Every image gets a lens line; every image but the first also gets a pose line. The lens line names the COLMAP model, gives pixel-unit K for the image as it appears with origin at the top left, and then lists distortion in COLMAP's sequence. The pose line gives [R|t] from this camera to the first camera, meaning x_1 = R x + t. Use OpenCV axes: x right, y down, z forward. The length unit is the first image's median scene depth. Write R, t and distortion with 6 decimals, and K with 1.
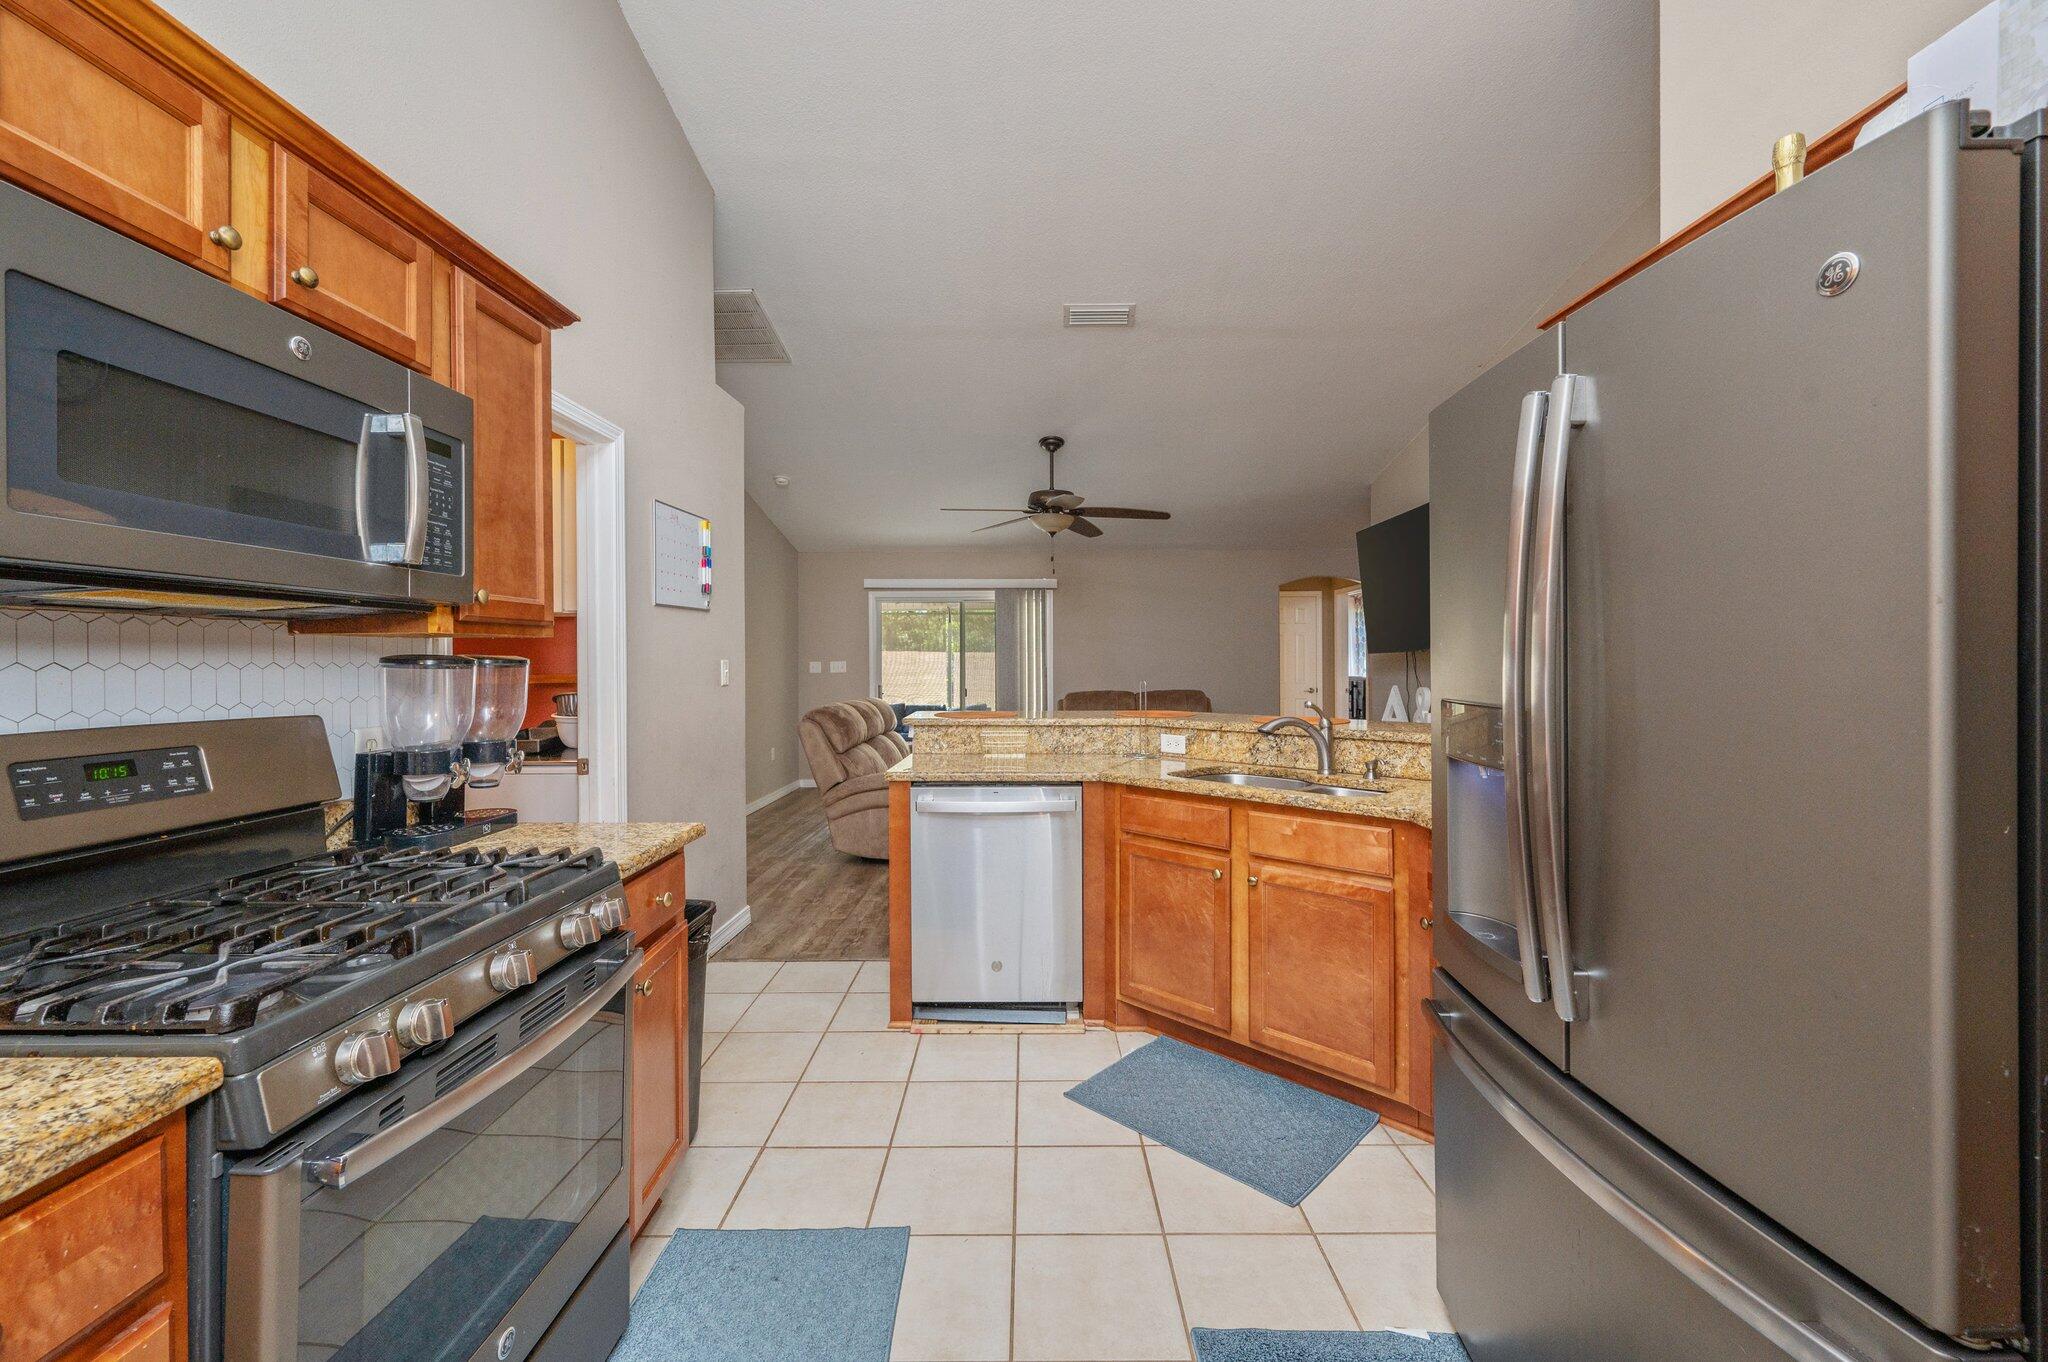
lens RADIAL K [[810.1, 0, 1027.1], [0, 810.1, 667.1], [0, 0, 1]] dist [0.001152, -0.001361]
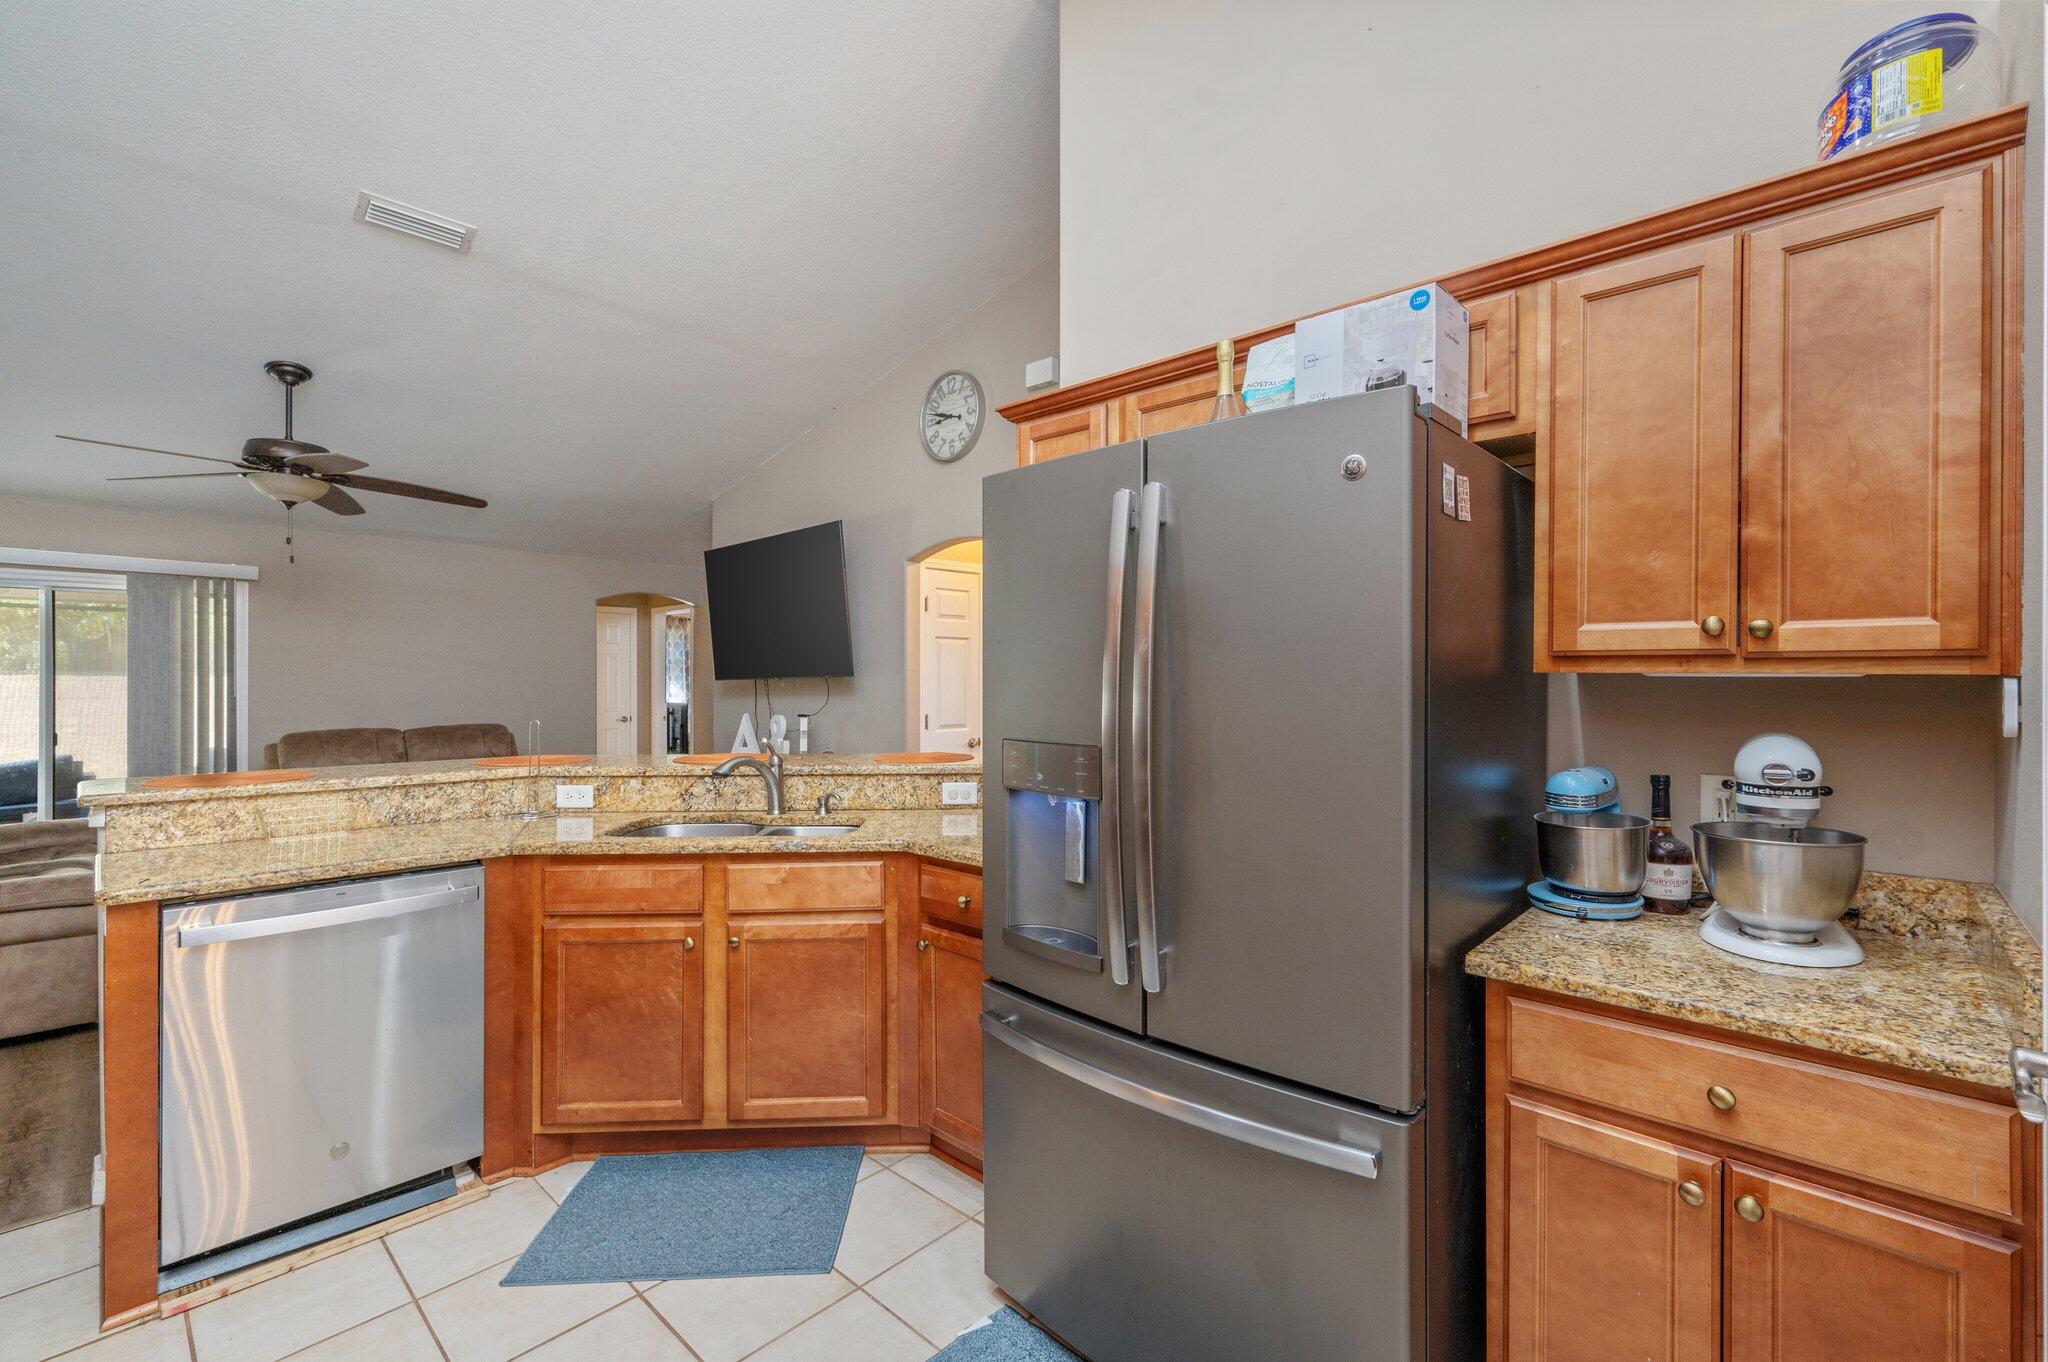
lens RADIAL K [[878.2, 0, 1025.0], [0, 878.2, 682.6], [0, 0, 1]] dist [0.001725, -0.000006]
pose [[0.682116, 0.002248, 0.731240, -0.193565], [0.003515, 0.999974, -0.006353, -0.015234], [-0.731235, 0.006904, 0.682090, 0.084853]]
